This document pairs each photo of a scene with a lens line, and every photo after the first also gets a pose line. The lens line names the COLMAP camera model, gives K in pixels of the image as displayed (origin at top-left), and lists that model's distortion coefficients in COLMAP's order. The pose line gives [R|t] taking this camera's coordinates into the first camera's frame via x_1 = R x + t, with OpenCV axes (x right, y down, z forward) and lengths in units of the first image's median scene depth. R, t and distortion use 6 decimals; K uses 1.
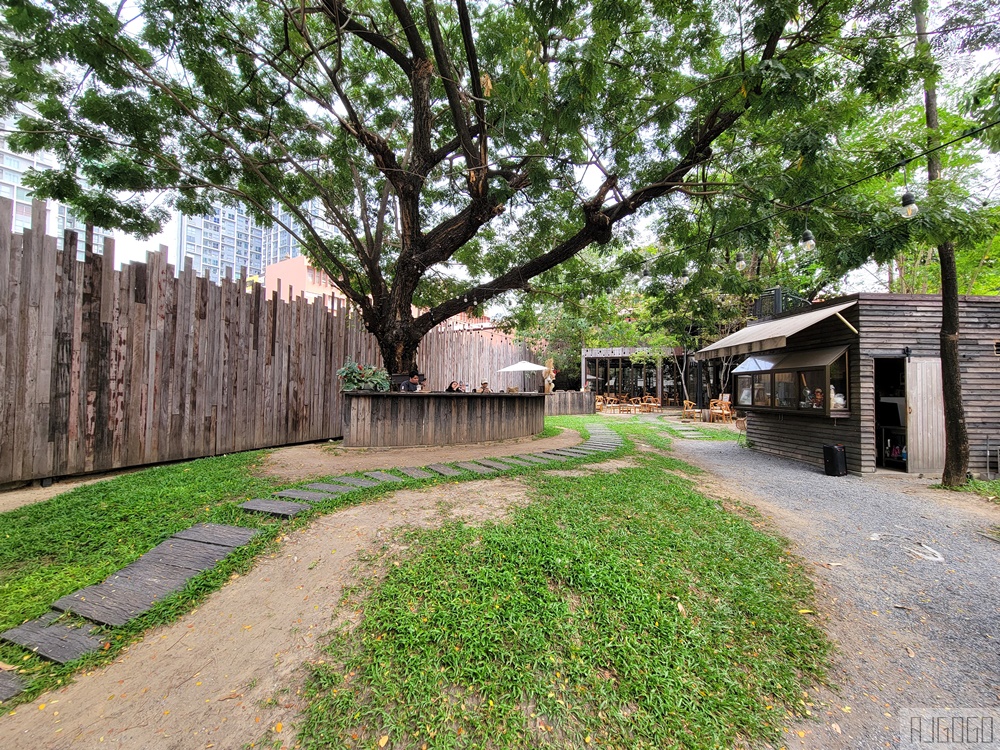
lens RADIAL K [[403.6, 0, 500.6], [0, 403.6, 383.3], [0, 0, 1]] dist [-0.006462, -0.000169]
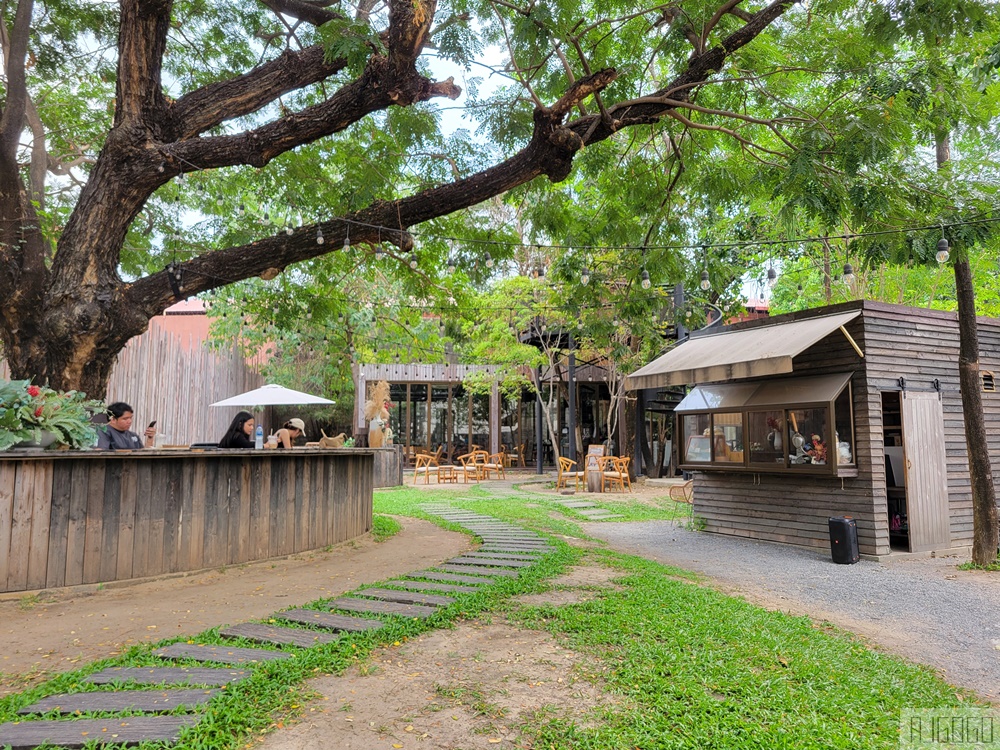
lens RADIAL K [[748.9, 0, 513.0], [0, 748.9, 373.1], [0, 0, 1]] dist [0.035688, -0.013927]
pose [[0.889571, 0.030161, 0.455800, -0.251509], [0.004050, 0.997258, -0.073894, 0.000743], [-0.456778, 0.067581, 0.887010, 0.097855]]
